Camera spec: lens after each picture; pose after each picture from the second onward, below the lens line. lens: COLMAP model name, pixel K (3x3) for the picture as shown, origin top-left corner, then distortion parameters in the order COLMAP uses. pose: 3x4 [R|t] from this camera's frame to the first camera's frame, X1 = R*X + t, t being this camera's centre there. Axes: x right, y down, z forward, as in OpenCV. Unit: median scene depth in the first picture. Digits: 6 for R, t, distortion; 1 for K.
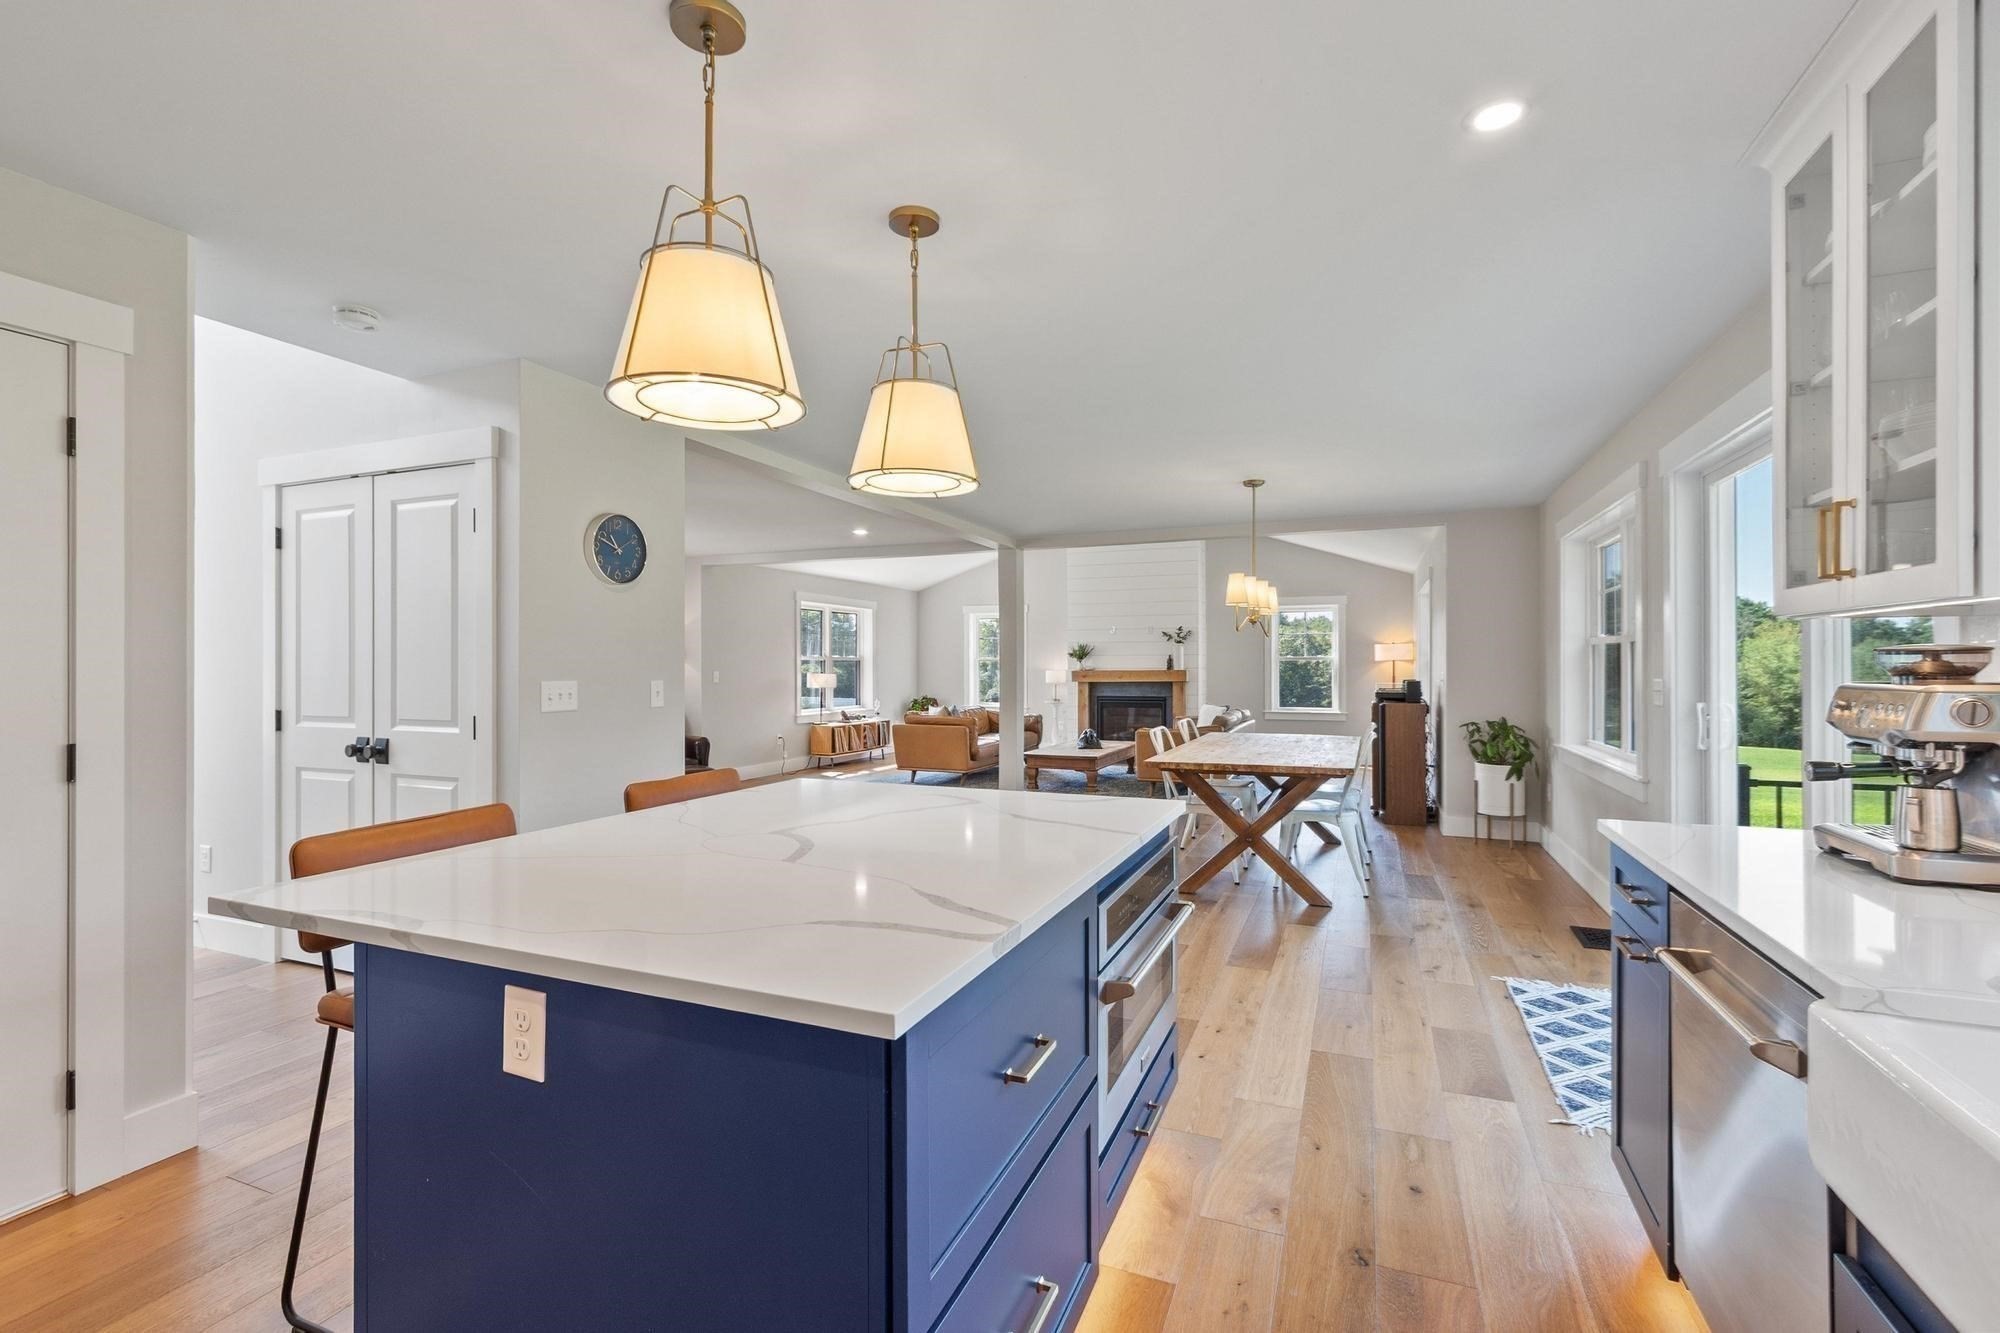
lens RADIAL K [[885.4, 0, 1009.4], [0, 885.4, 669.2], [0, 0, 1]] dist [0.000407, -0.000079]
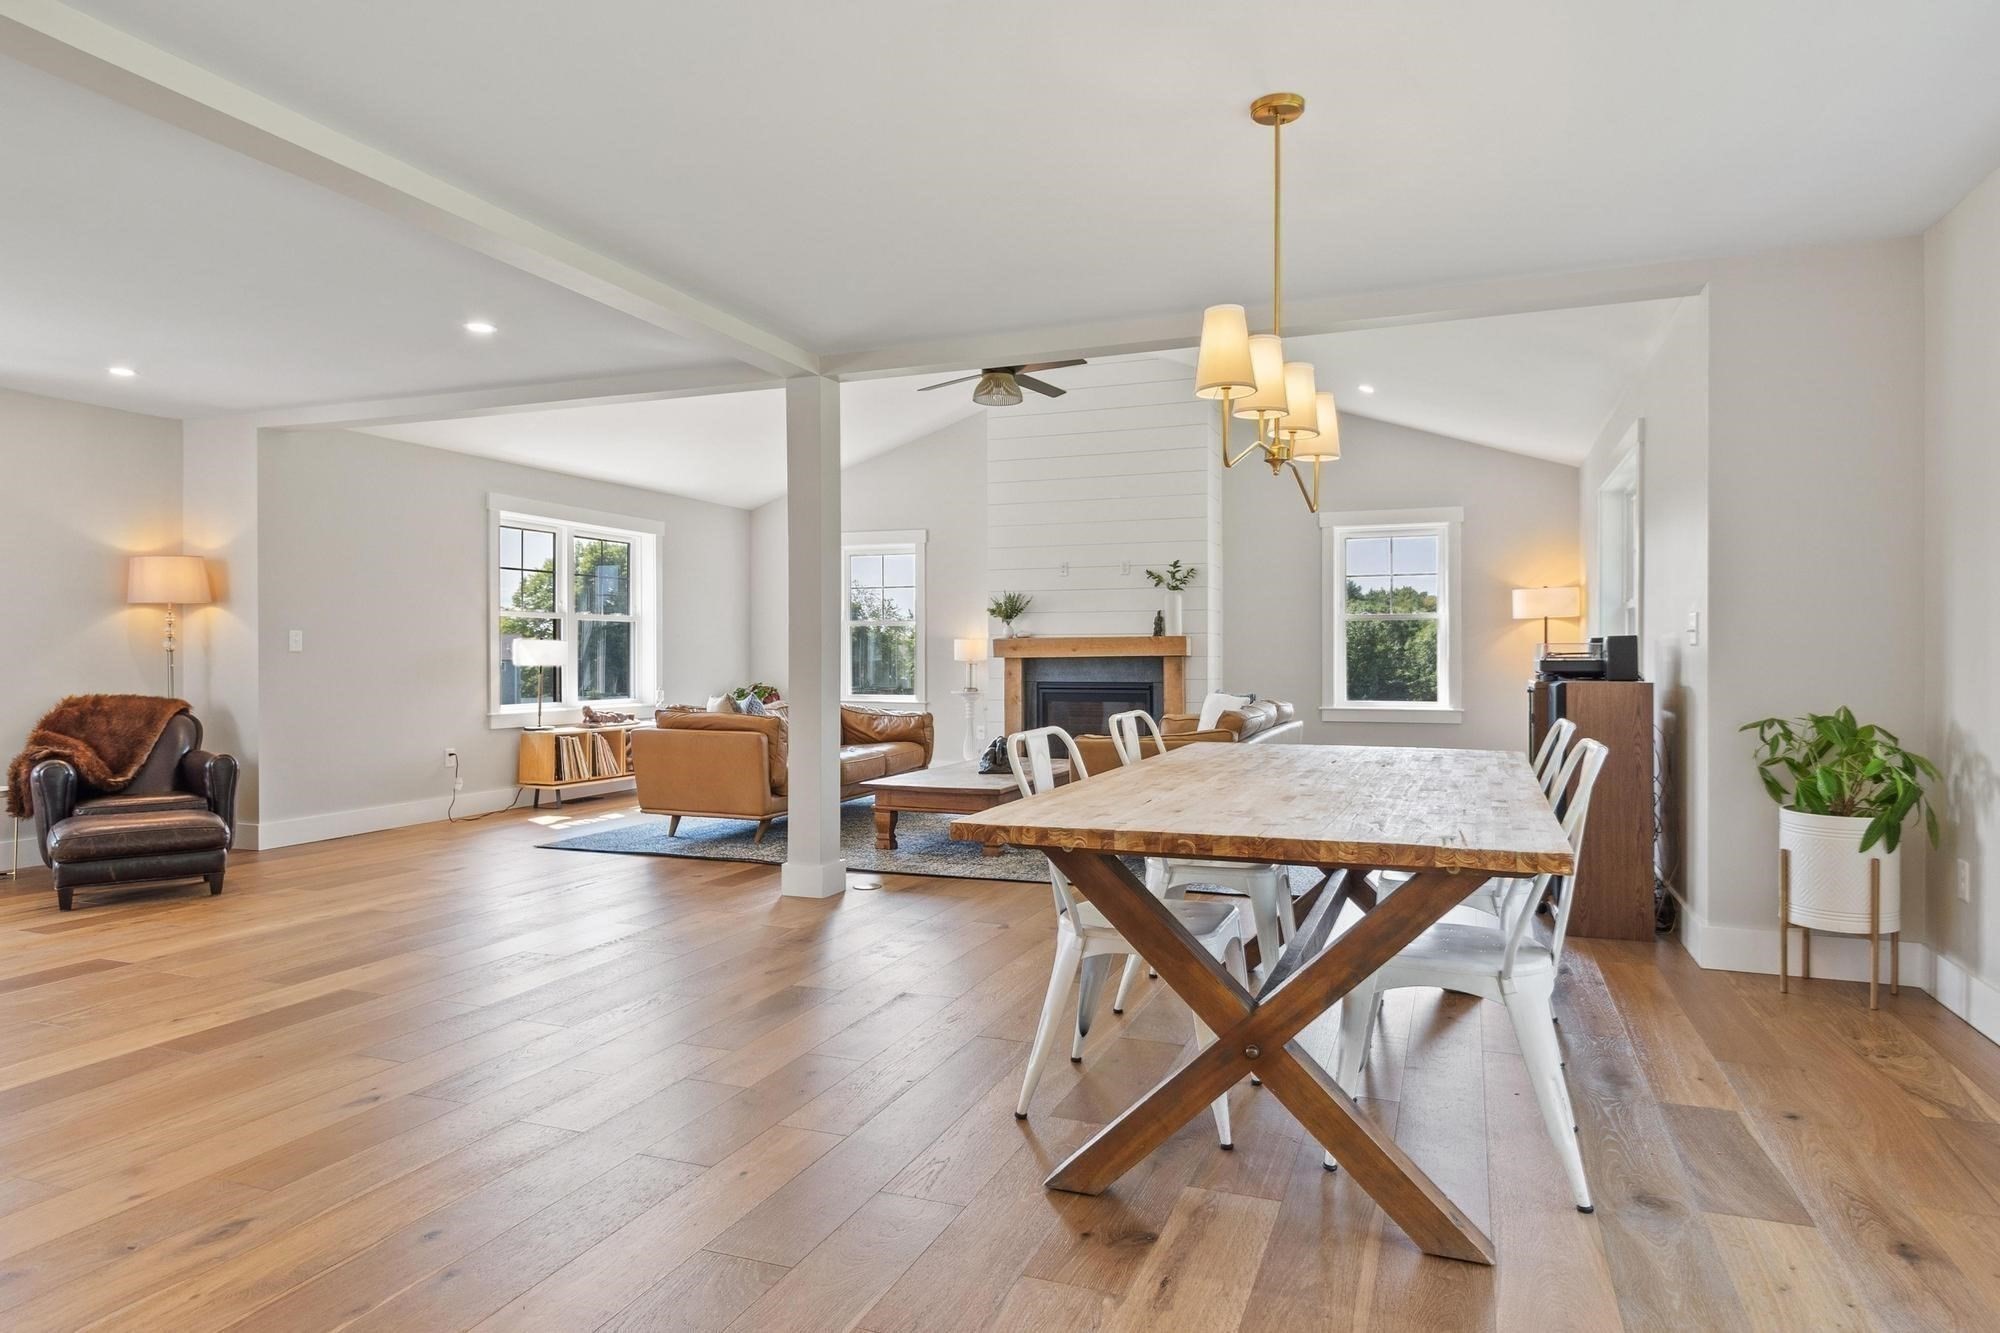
lens RADIAL K [[1183.5, 0, 1000.0], [0, 1183.5, 666.5], [0, 0, 1]] dist [-0.003586, -0.001708]
pose [[0.999961, -0.001020, 0.008737, 0.086382], [0.000977, 0.999987, 0.005005, 0.020357], [-0.008742, -0.004996, 0.999949, 0.277516]]
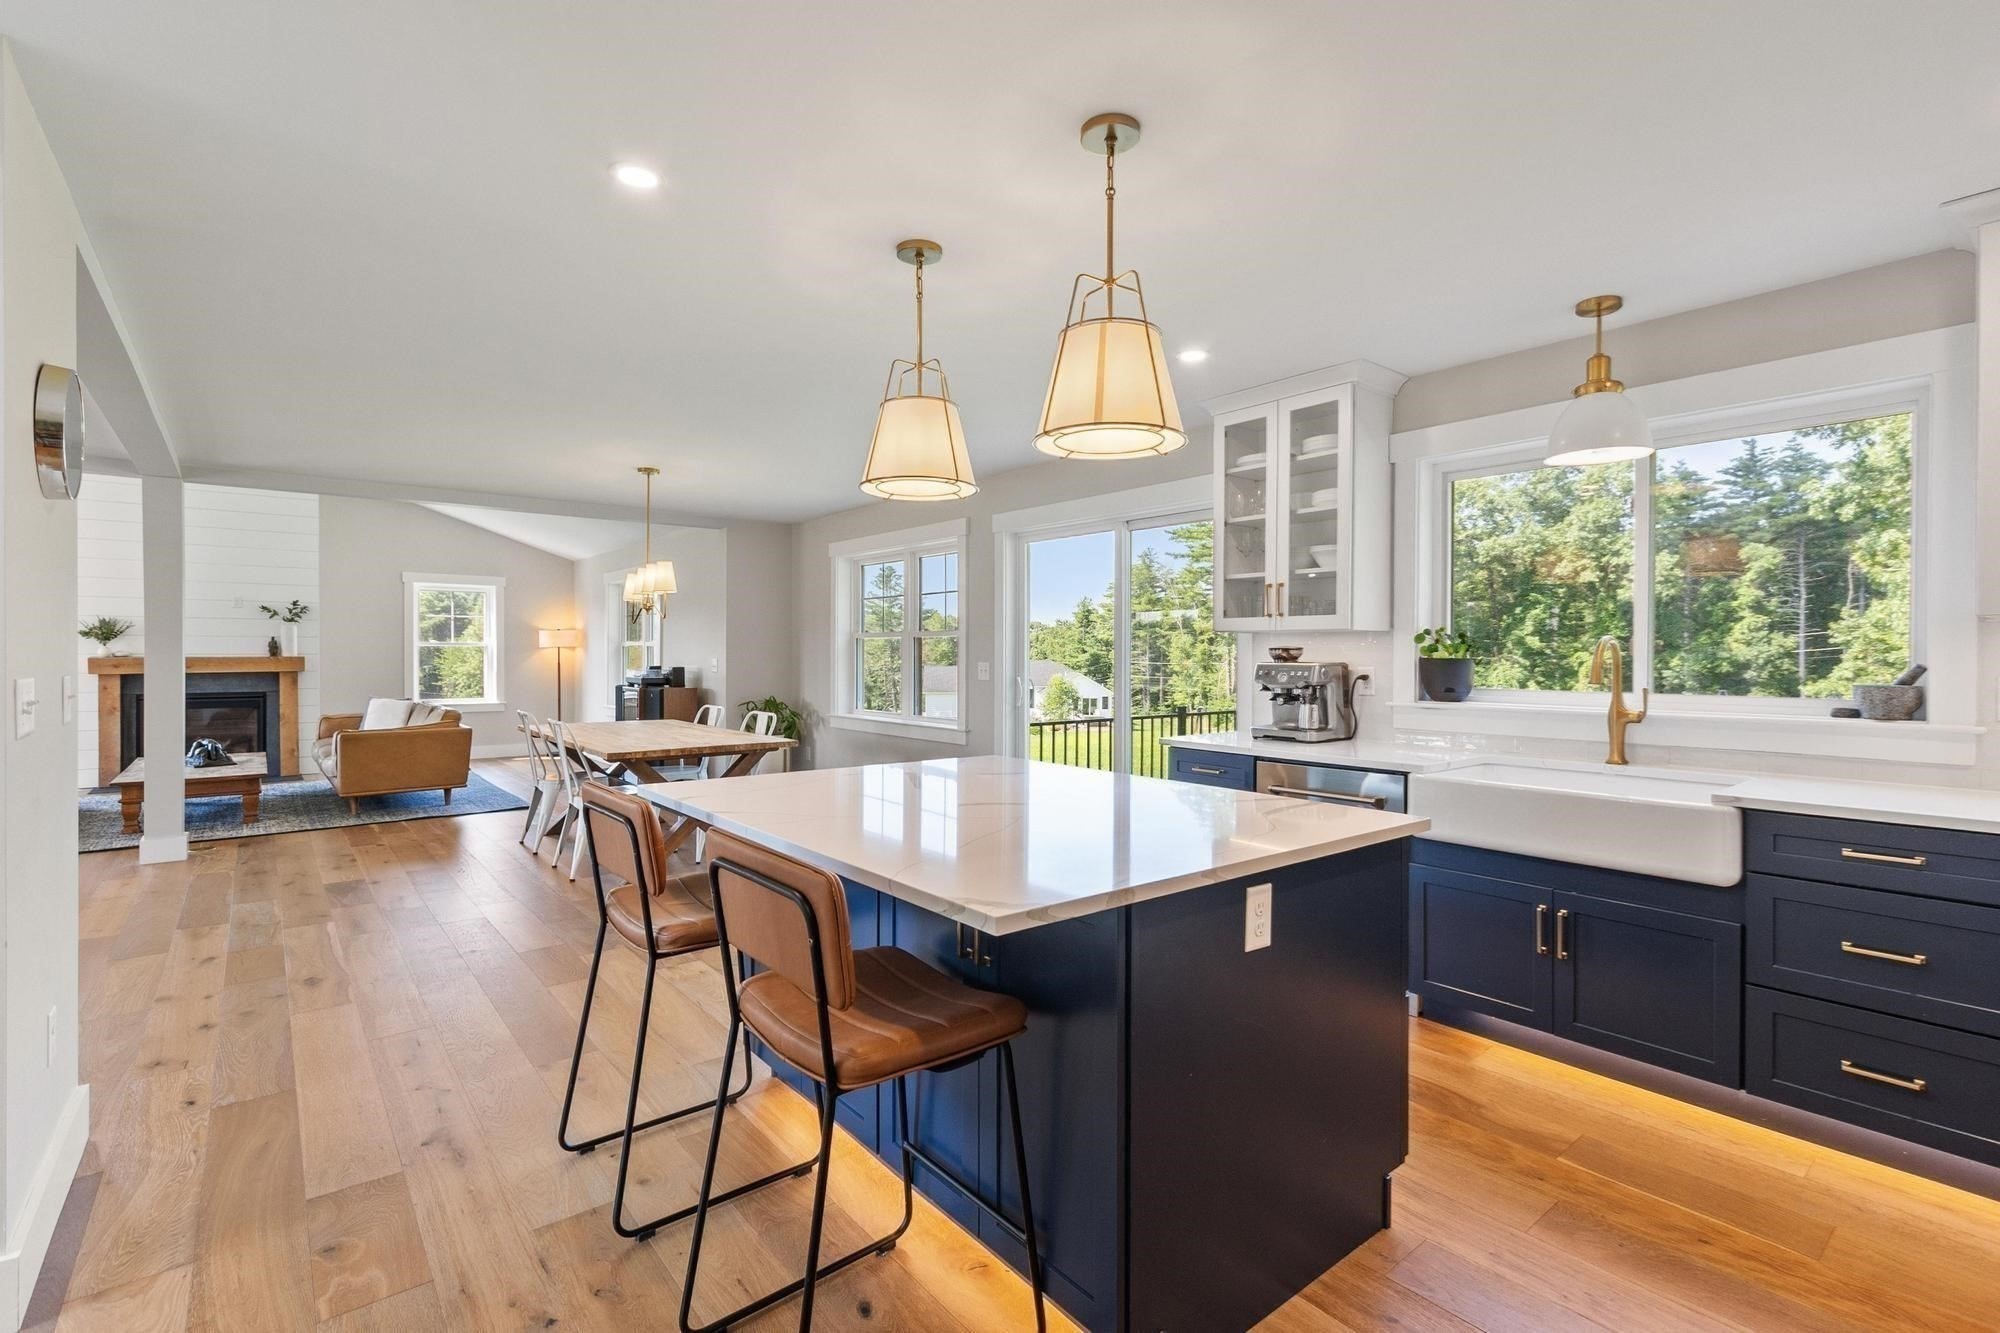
lens RADIAL K [[927.1, 0, 1000.5], [0, 927.1, 657.0], [0, 0, 1]] dist [0.002844, 0.000202]
pose [[0.489643, -0.002651, 0.871919, -0.256638], [-0.000267, 0.999995, 0.003190, -0.001690], [-0.871923, -0.001795, 0.489640, 0.078336]]
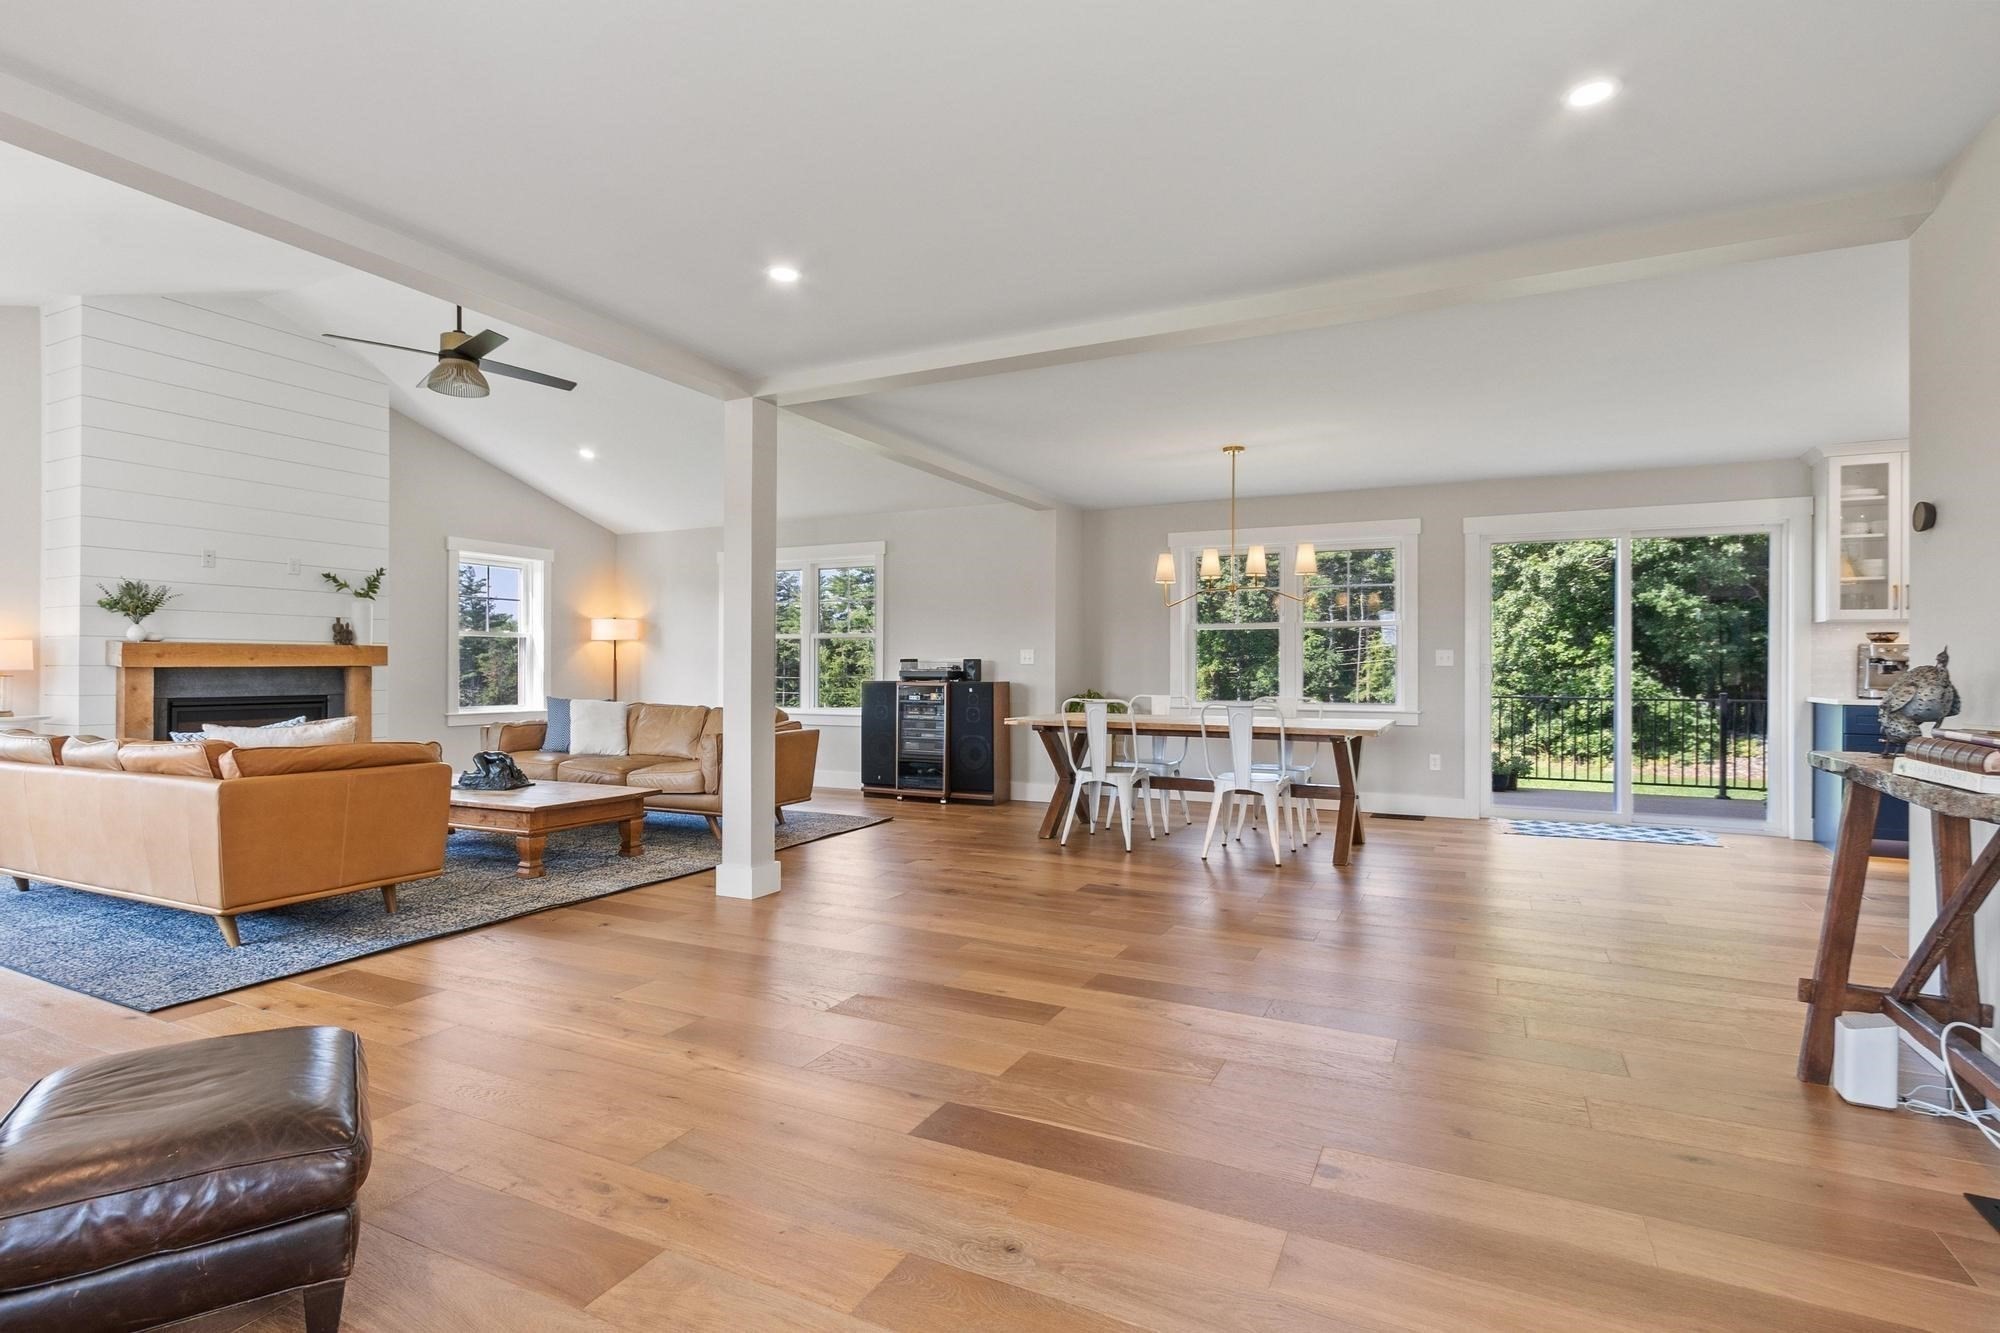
lens RADIAL K [[985.8, 0, 1000.0], [0, 985.8, 666.5], [0, 0, 1]] dist [-0.003888, -0.000494]
pose [[0.079268, 0.003033, 0.996849, -0.477009], [-0.001108, 0.999995, -0.002954, 0.019024], [-0.996853, -0.000871, 0.079271, 0.673593]]
